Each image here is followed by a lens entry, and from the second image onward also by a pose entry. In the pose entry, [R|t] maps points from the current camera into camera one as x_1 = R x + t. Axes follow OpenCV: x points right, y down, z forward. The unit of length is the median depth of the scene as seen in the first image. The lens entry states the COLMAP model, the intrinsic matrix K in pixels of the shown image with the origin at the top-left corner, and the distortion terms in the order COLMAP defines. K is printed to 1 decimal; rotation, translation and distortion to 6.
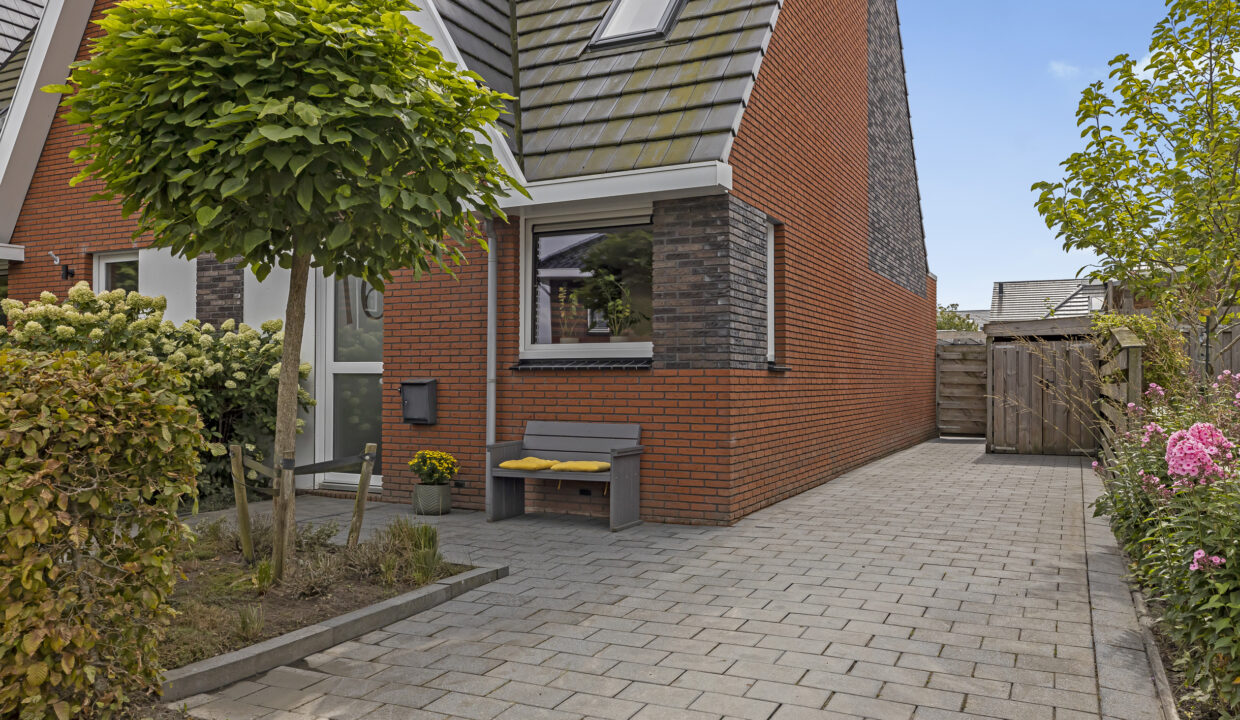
lens RADIAL K [[925.6, 0, 623.5], [0, 925.6, 358.3], [0, 0, 1]] dist [0.003018, -0.001525]
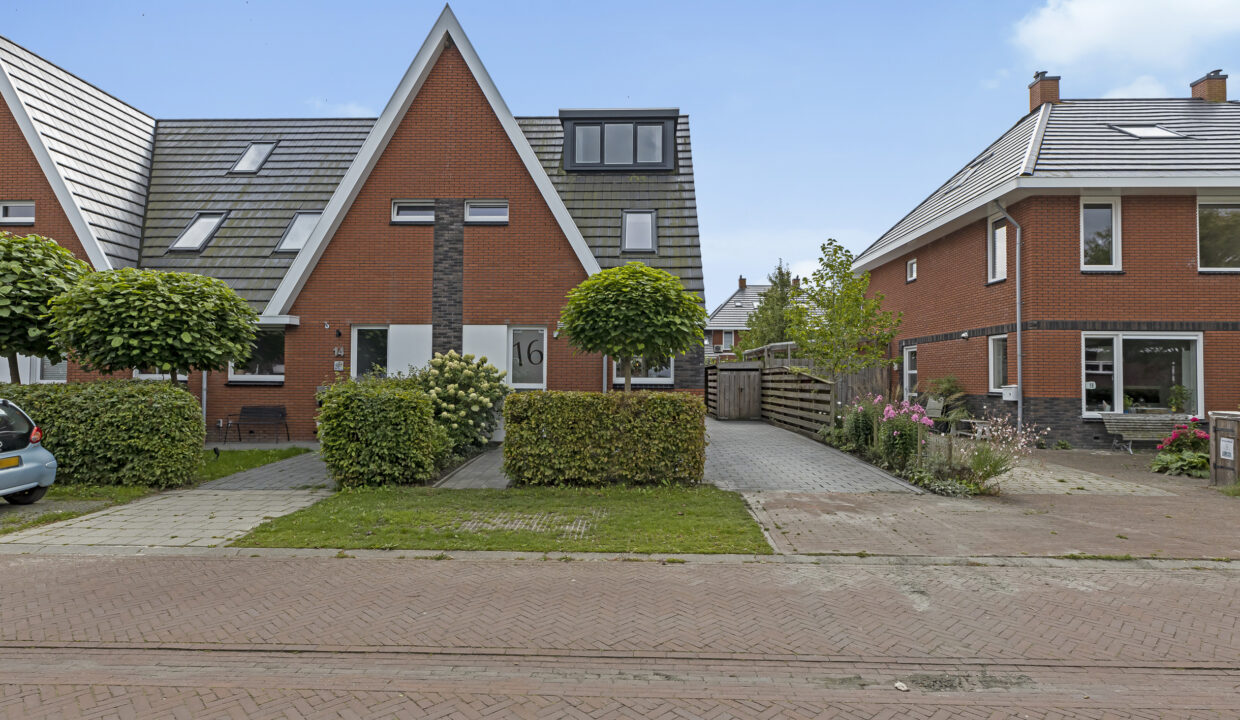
lens RADIAL K [[644.1, 0, 630.0], [0, 644.1, 363.9], [0, 0, 1]] dist [0.002210, 0.000348]
pose [[0.905648, 0.015143, 0.423759, -0.828616], [-0.015772, 0.999874, -0.002023, -0.050122], [-0.423736, -0.004851, 0.905773, -0.598227]]
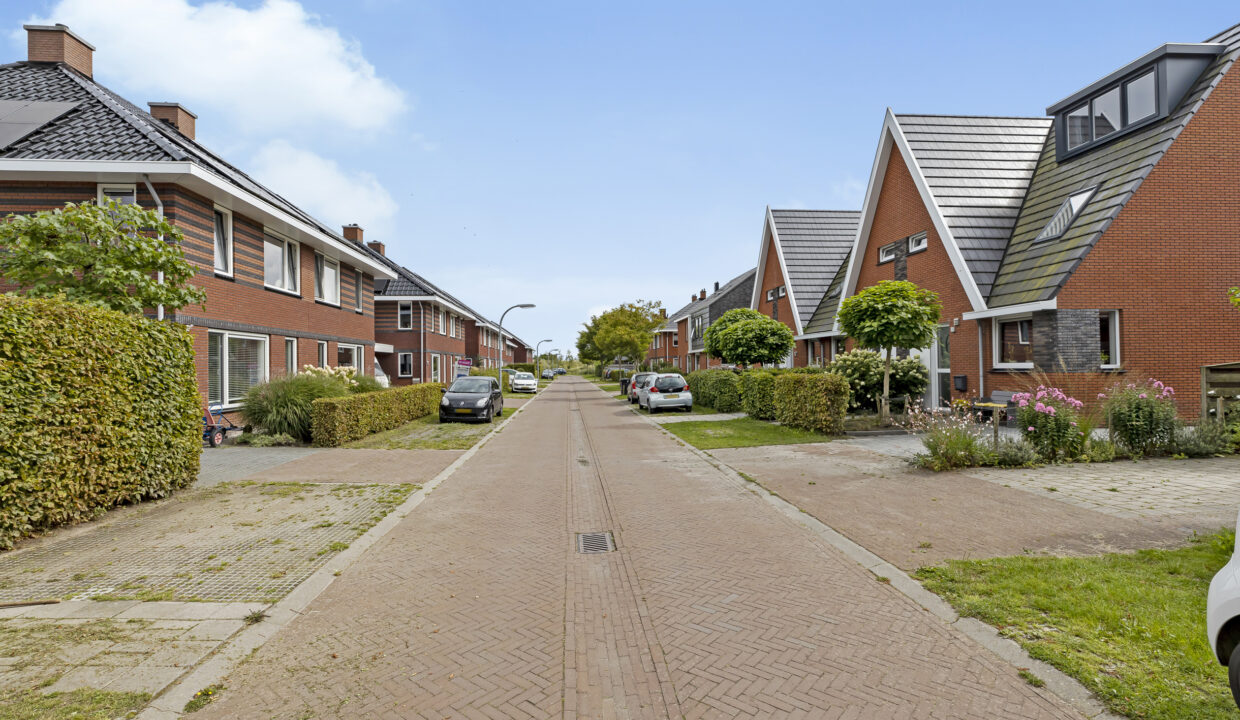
lens RADIAL K [[574.2, 0, 628.9], [0, 574.2, 359.4], [0, 0, 1]] dist [0.002651, 0.001680]
pose [[0.539187, -0.017292, -0.842008, 0.790149], [0.030761, 0.999526, -0.000829, -0.061100], [0.841624, -0.025454, 0.539464, -0.907295]]
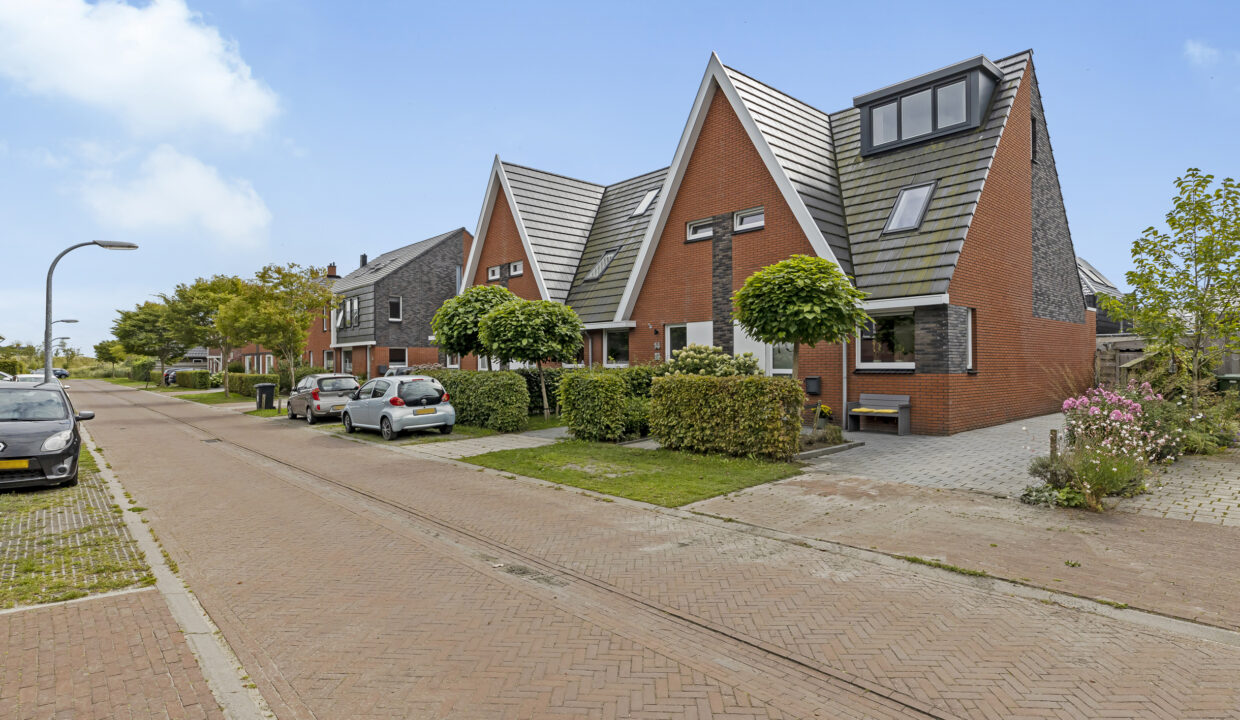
lens RADIAL K [[644.1, 0, 629.5], [0, 644.1, 358.7], [0, 0, 1]] dist [0.002210, 0.000348]
pose [[0.933936, -0.007797, -0.357356, -0.063807], [0.012731, 0.999853, 0.011457, -0.055884], [0.357214, -0.015250, 0.933898, -0.868284]]
